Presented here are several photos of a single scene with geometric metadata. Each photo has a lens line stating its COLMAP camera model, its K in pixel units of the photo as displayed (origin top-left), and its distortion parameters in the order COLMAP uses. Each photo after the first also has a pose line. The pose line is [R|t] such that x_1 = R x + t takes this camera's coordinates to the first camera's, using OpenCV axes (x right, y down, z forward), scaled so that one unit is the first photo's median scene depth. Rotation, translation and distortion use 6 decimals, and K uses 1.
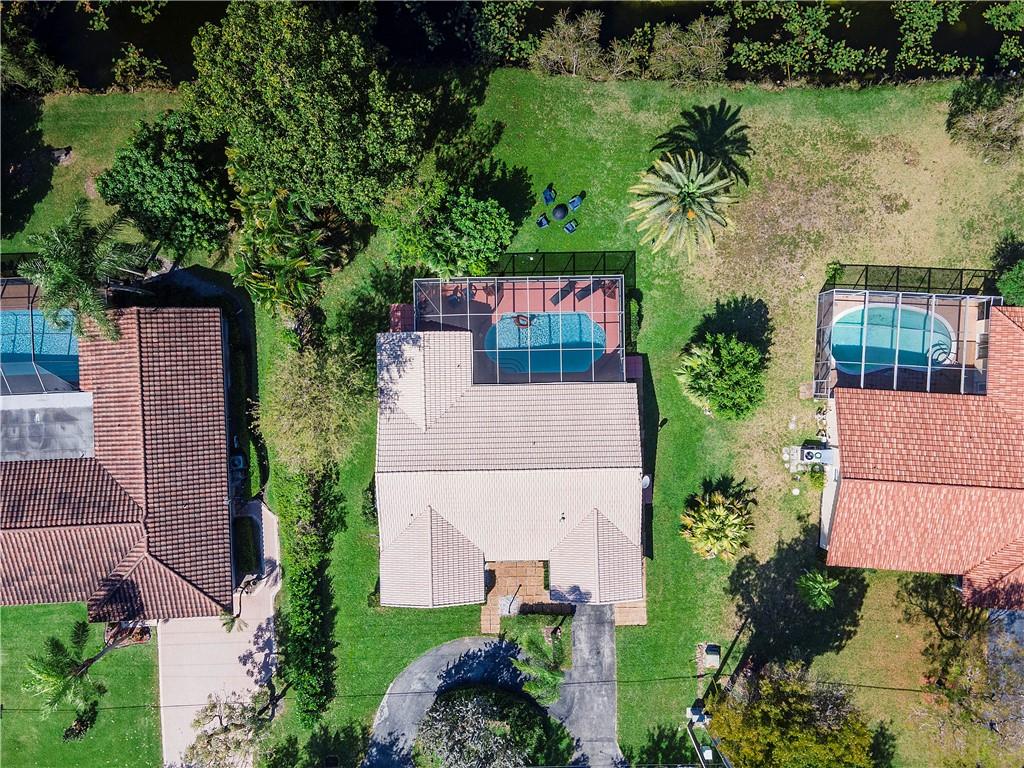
lens RADIAL K [[746.5, 0, 512.8], [0, 746.5, 381.2], [0, 0, 1]] dist [0.026389, 0.032368]
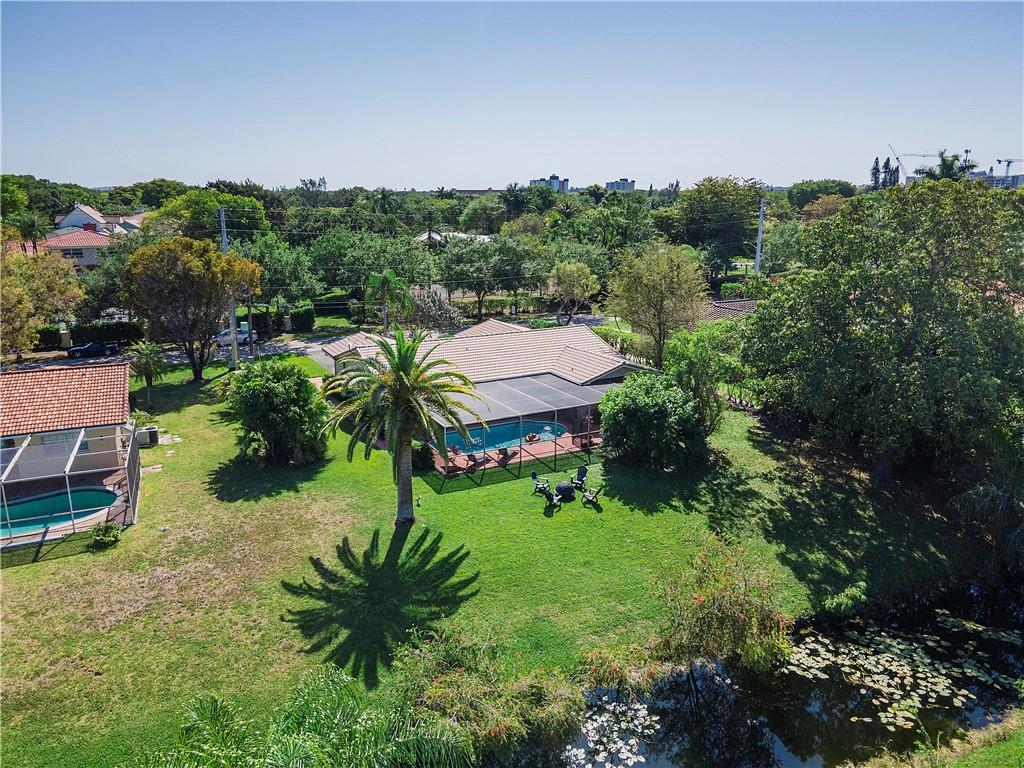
lens RADIAL K [[748.6, 0, 512.7], [0, 748.6, 380.8], [0, 0, 1]] dist [0.010019, 0.063452]
pose [[-0.892740, 0.123734, -0.433250, 0.397999], [-0.450113, -0.201492, 0.869942, -0.799001], [0.020345, 0.971643, 0.235574, 0.774823]]
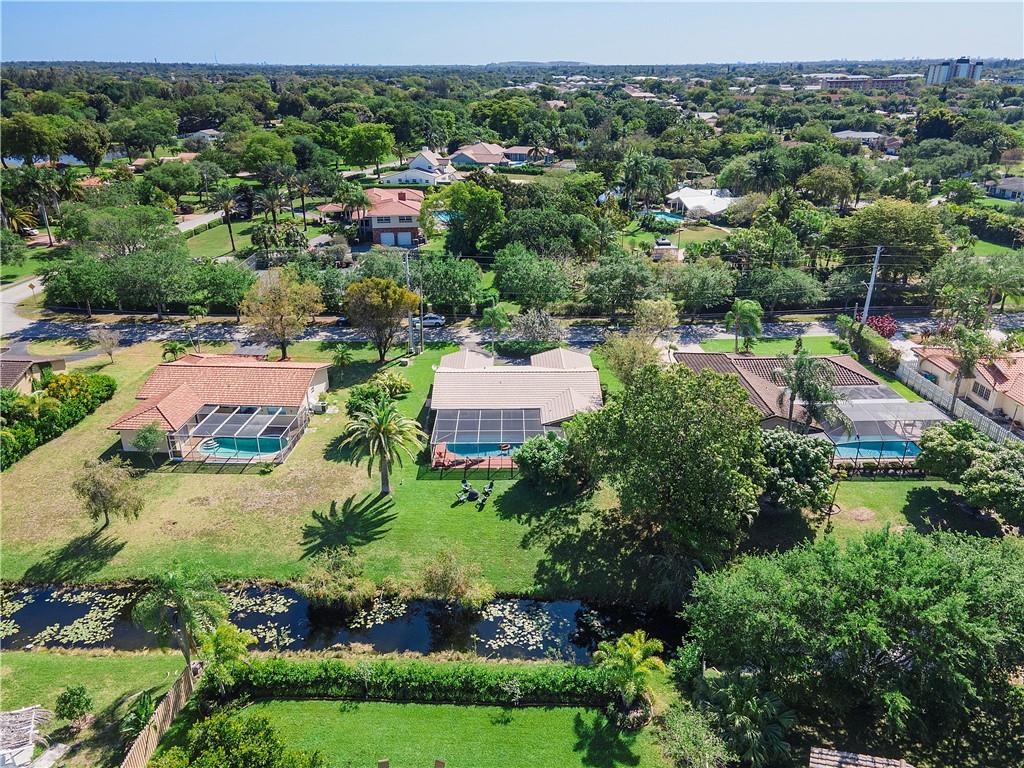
lens RADIAL K [[746.5, 0, 512.8], [0, 746.5, 381.2], [0, 0, 1]] dist [0.026389, 0.032368]
pose [[-0.999820, 0.008542, 0.016918, -0.024332], [0.012462, -0.376222, 0.926446, -1.338814], [0.014279, 0.926490, 0.376048, 0.384471]]
